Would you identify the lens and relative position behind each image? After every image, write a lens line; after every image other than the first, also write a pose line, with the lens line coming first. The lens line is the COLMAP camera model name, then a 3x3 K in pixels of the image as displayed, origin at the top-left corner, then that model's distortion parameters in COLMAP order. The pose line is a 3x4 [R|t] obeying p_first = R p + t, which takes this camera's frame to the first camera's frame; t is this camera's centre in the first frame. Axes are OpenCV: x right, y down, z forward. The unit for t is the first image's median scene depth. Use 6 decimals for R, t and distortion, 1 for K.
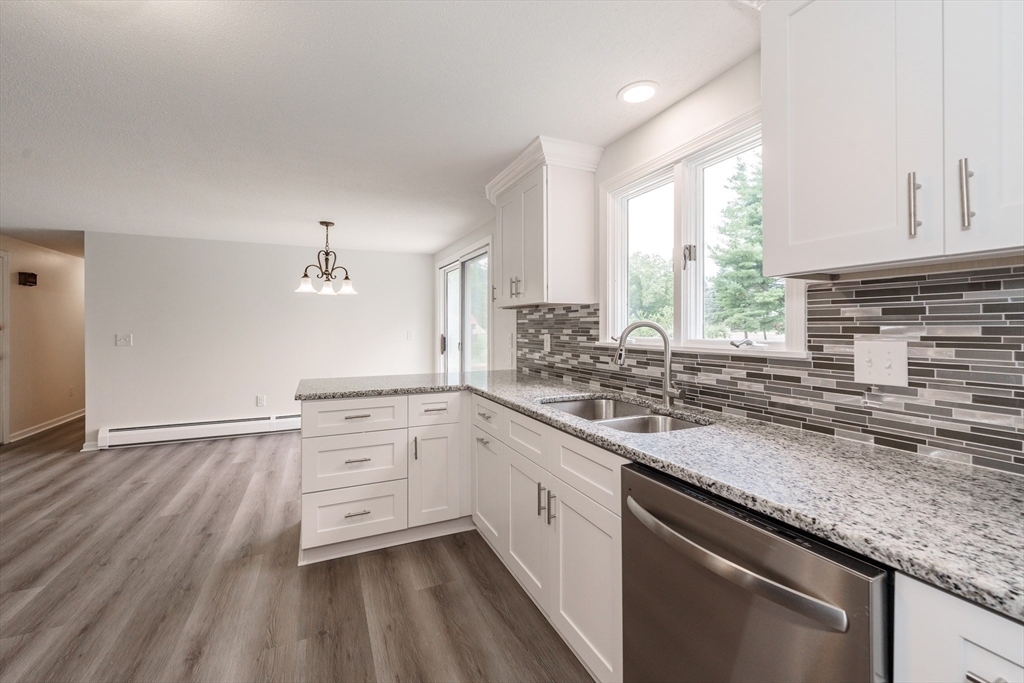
lens RADIAL K [[420.1, 0, 513.2], [0, 420.1, 331.8], [0, 0, 1]] dist [0.003074, 0.000321]
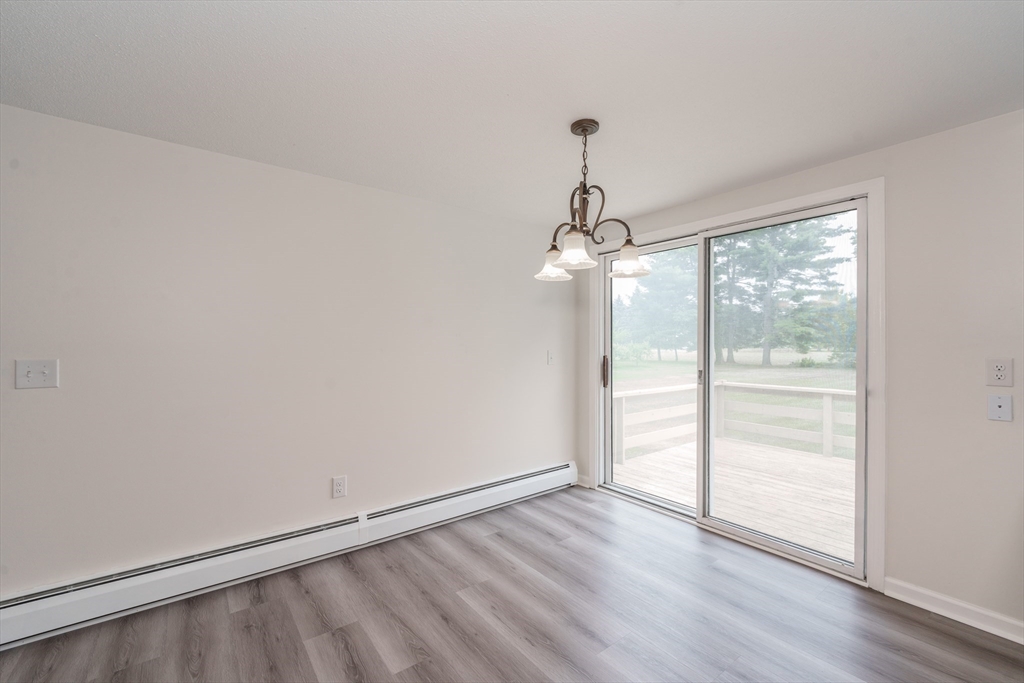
lens RADIAL K [[420.1, 0, 512.0], [0, 420.1, 341.3], [0, 0, 1]] dist [0.003074, 0.000321]
pose [[0.974116, 0.004105, 0.226012, -0.059774], [-0.000252, 0.999854, -0.017078, -0.000537], [-0.226050, 0.016579, 0.973975, 0.052666]]
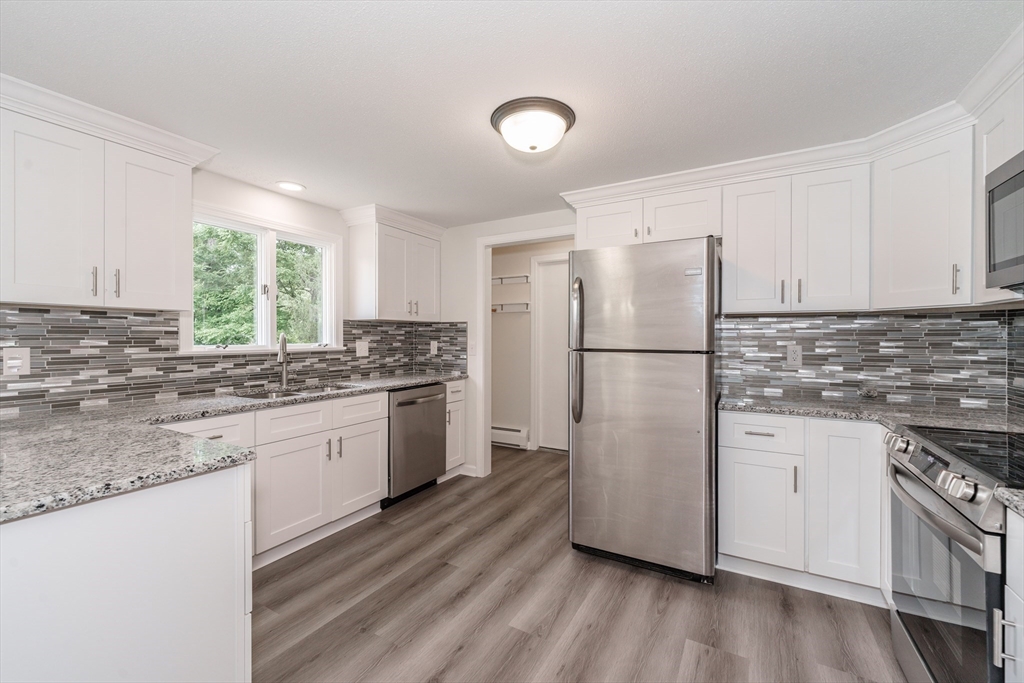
lens RADIAL K [[420.1, 0, 512.9], [0, 420.1, 333.7], [0, 0, 1]] dist [0.003074, 0.000321]
pose [[-0.581584, -0.015755, 0.813334, -1.740997], [-0.012672, 0.999867, 0.010308, -0.063866], [-0.813388, -0.004312, -0.581706, 1.492909]]
